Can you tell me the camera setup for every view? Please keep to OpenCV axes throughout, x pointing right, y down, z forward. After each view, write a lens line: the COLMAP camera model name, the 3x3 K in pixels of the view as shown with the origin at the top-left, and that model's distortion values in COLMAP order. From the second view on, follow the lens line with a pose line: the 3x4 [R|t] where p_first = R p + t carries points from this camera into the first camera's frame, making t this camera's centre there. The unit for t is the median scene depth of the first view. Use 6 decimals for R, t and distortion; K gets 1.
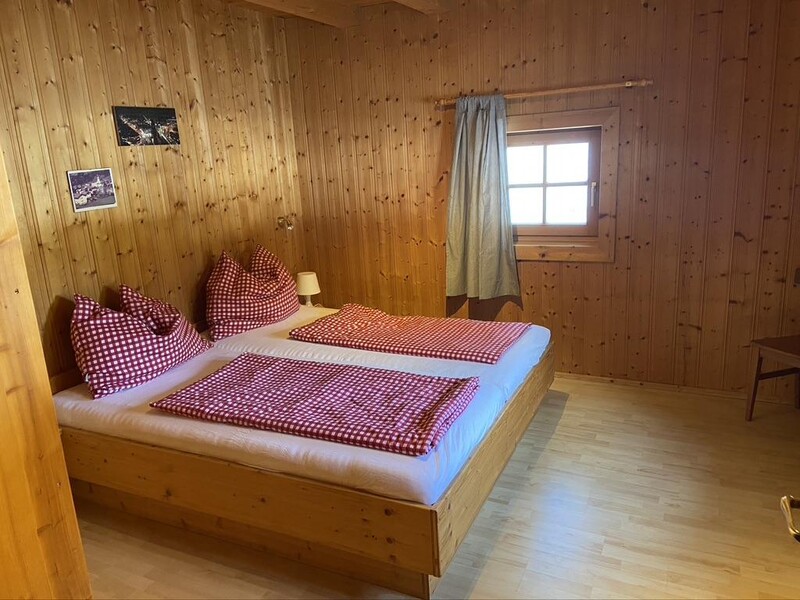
lens RADIAL K [[595.6, 0, 400.0], [0, 595.6, 300.0], [0, 0, 1]] dist [-0.011710, -0.004852]
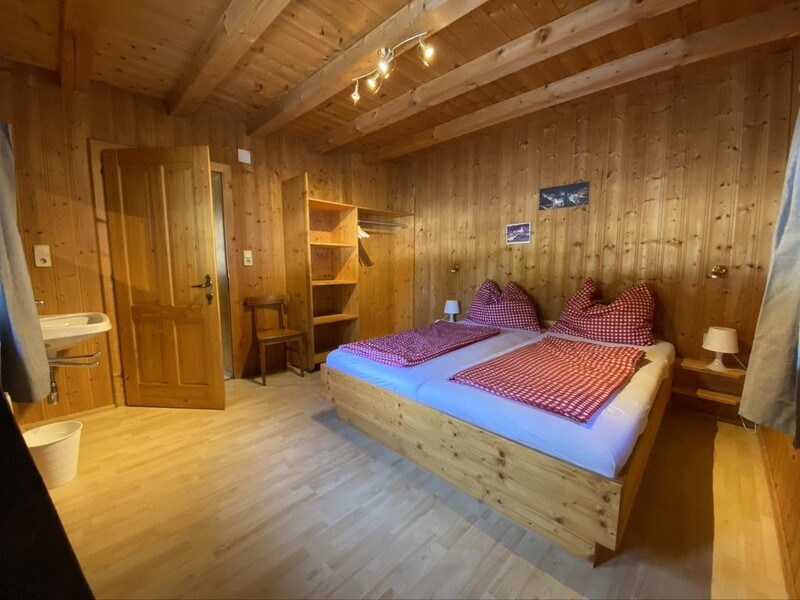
lens RADIAL K [[329.9, 0, 400.0], [0, 329.9, 300.0], [0, 0, 1]] dist [0.001588, 0.000070]
pose [[-0.326063, 0.163087, -0.931174, 0.672013], [-0.207425, 0.948661, 0.238782, -0.149004], [0.922311, 0.271007, -0.275495, 0.954152]]
